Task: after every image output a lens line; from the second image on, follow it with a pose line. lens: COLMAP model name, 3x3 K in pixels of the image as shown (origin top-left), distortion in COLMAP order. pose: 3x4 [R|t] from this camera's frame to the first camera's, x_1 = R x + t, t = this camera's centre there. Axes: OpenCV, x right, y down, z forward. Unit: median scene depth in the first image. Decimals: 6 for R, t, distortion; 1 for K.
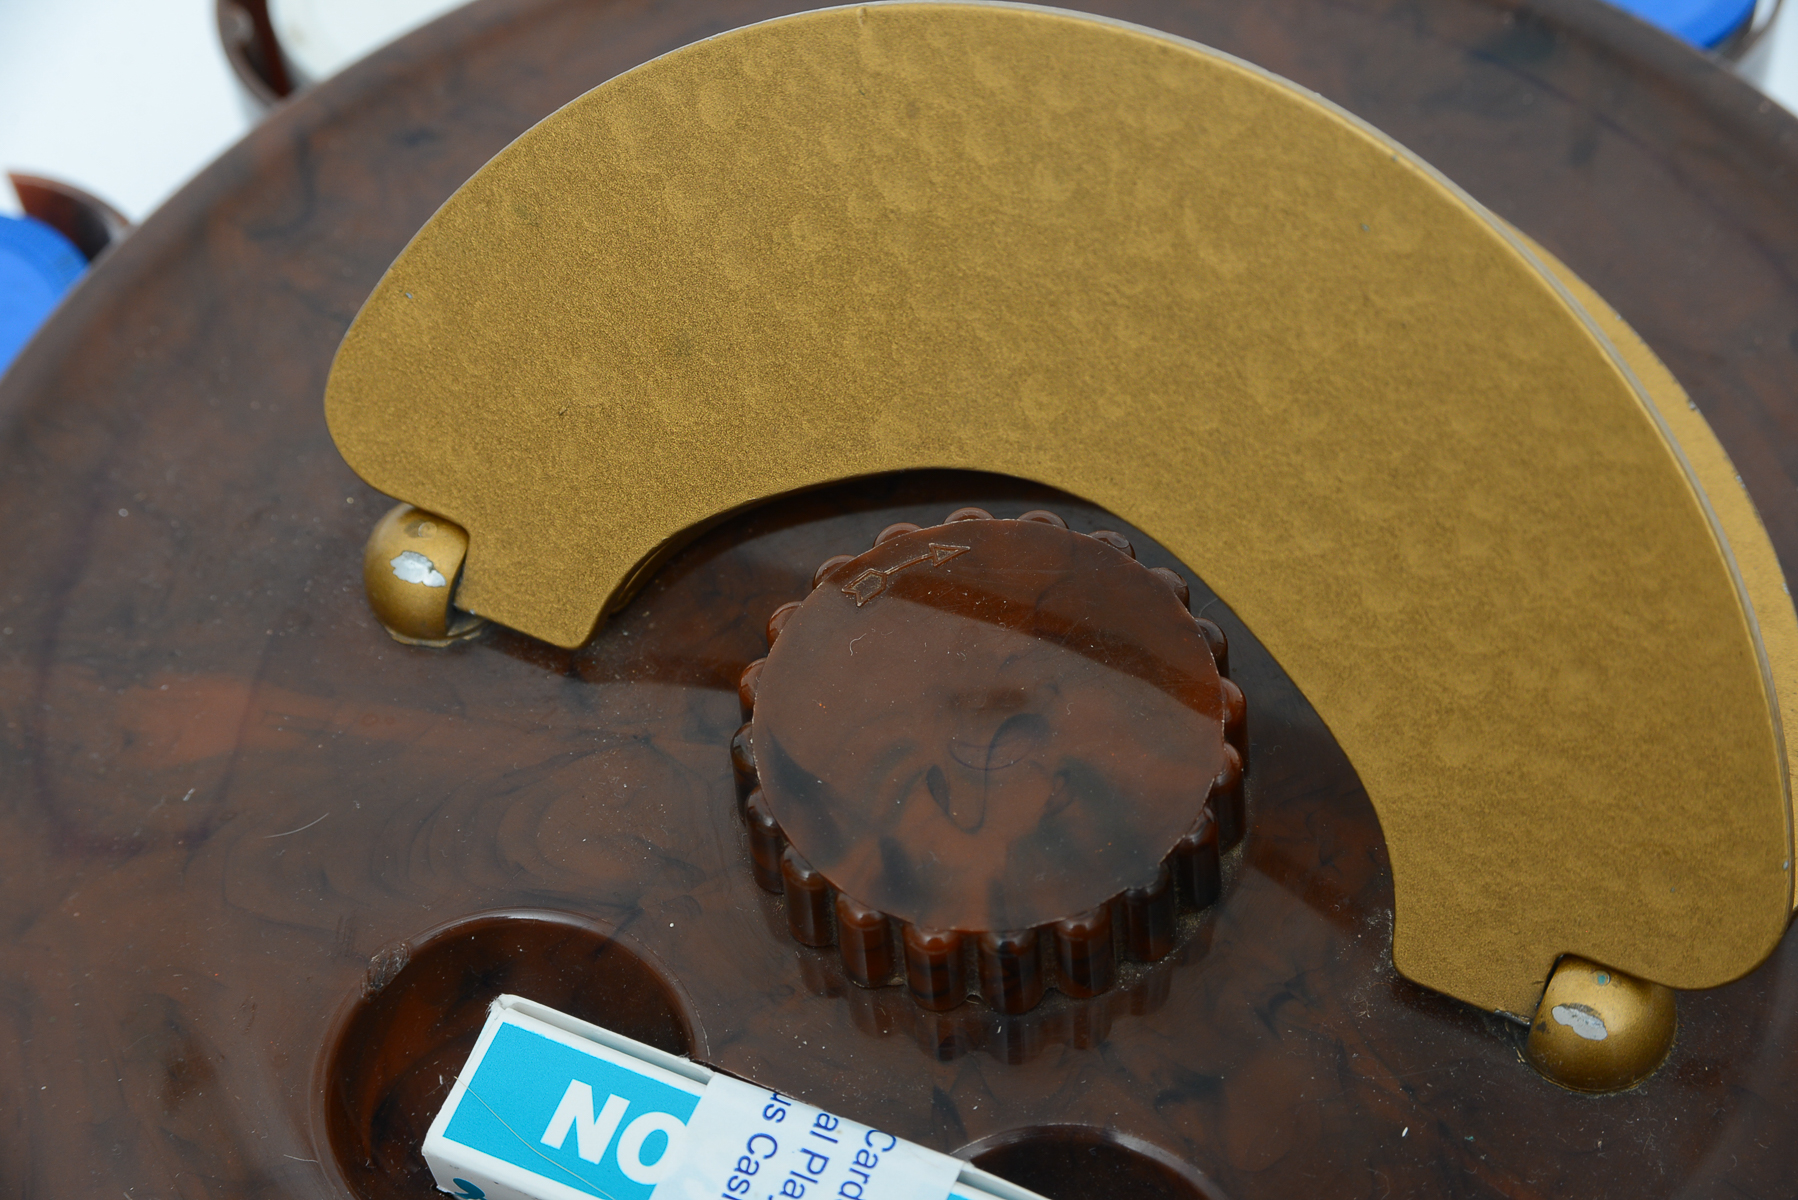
lens RADIAL K [[3949.4, 0, 901.0], [0, 3949.4, 597.7], [0, 0, 1]] dist [-0.055145, 0.000000]
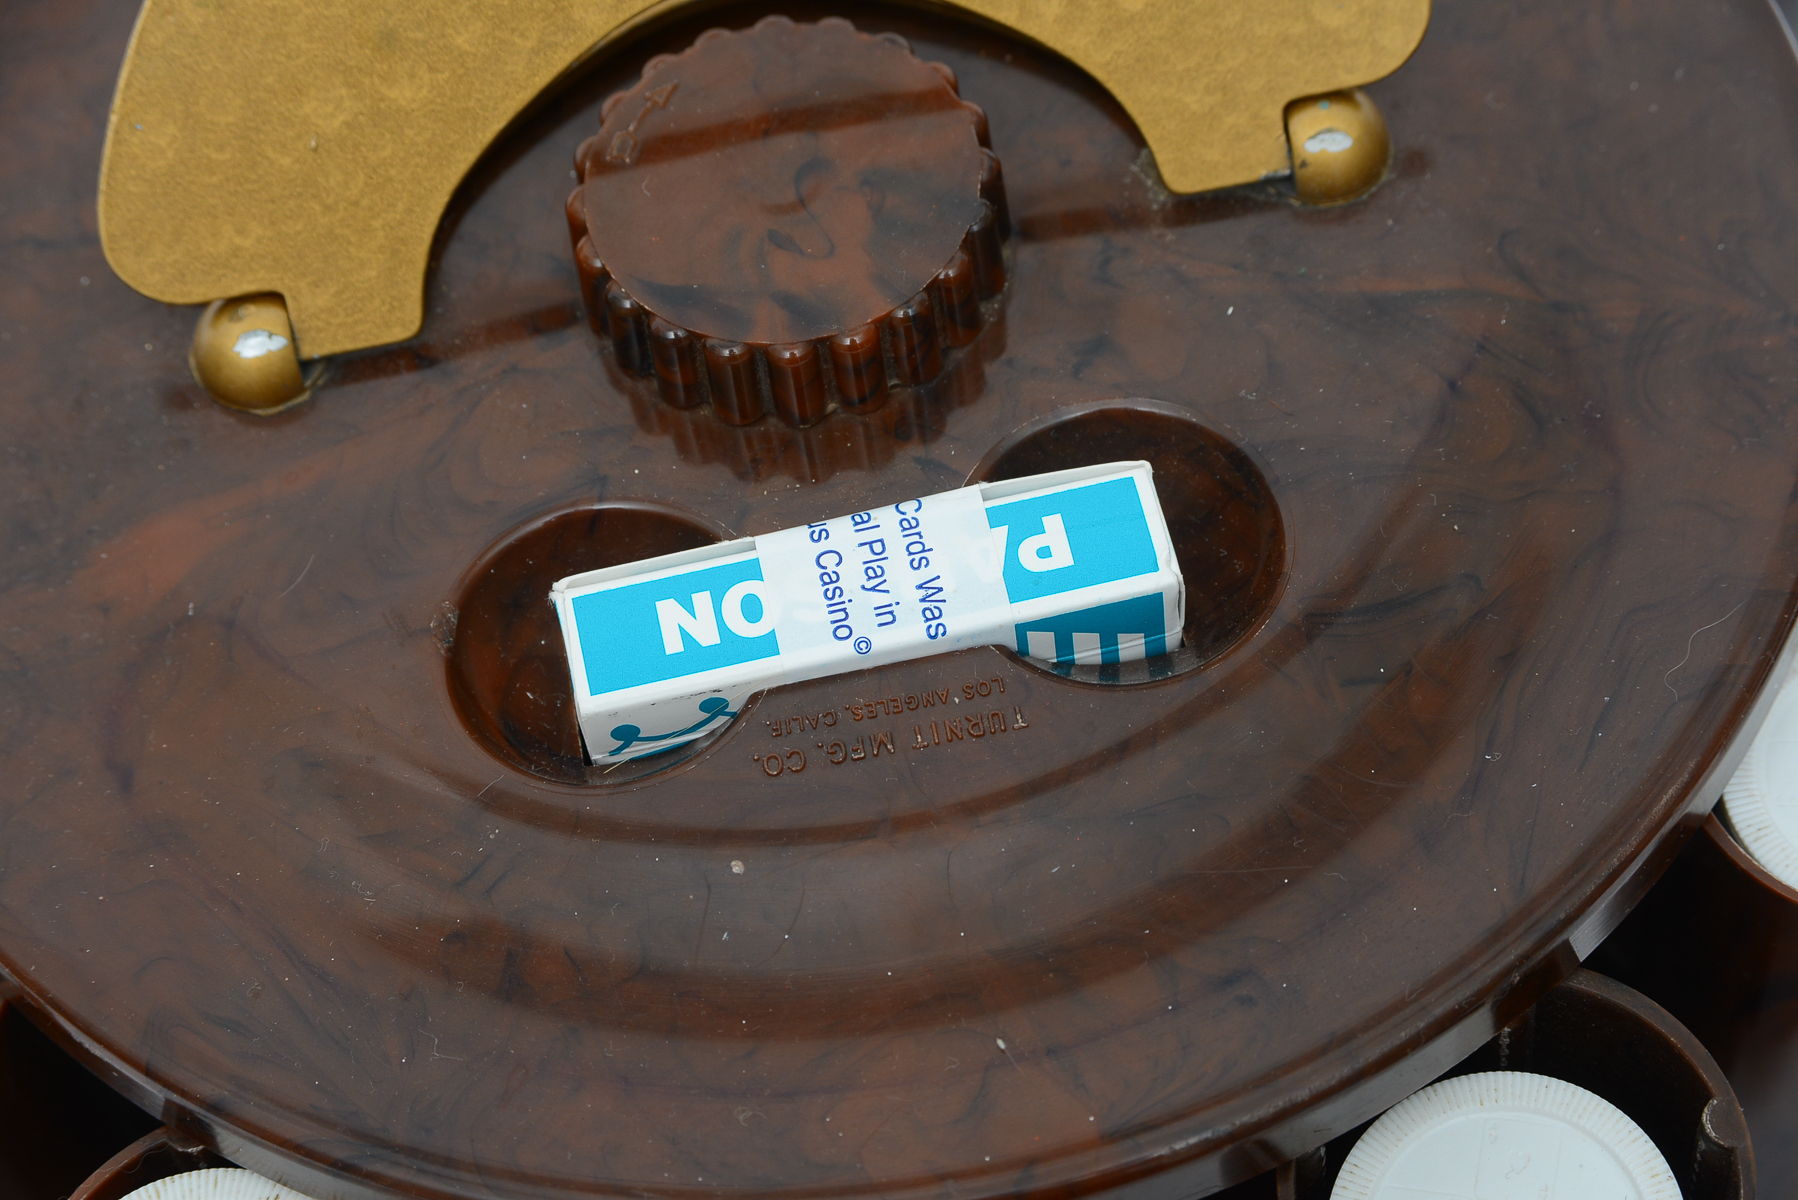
lens RADIAL K [[3949.4, 0, 889.6], [0, 3949.4, 520.9], [0, 0, 1]] dist [-0.055145, 0.000000]
pose [[0.819379, -0.490488, 0.296715, -0.352110], [0.509457, 0.860359, 0.015360, 0.116934], [-0.262815, 0.138578, 0.954843, -0.120463]]
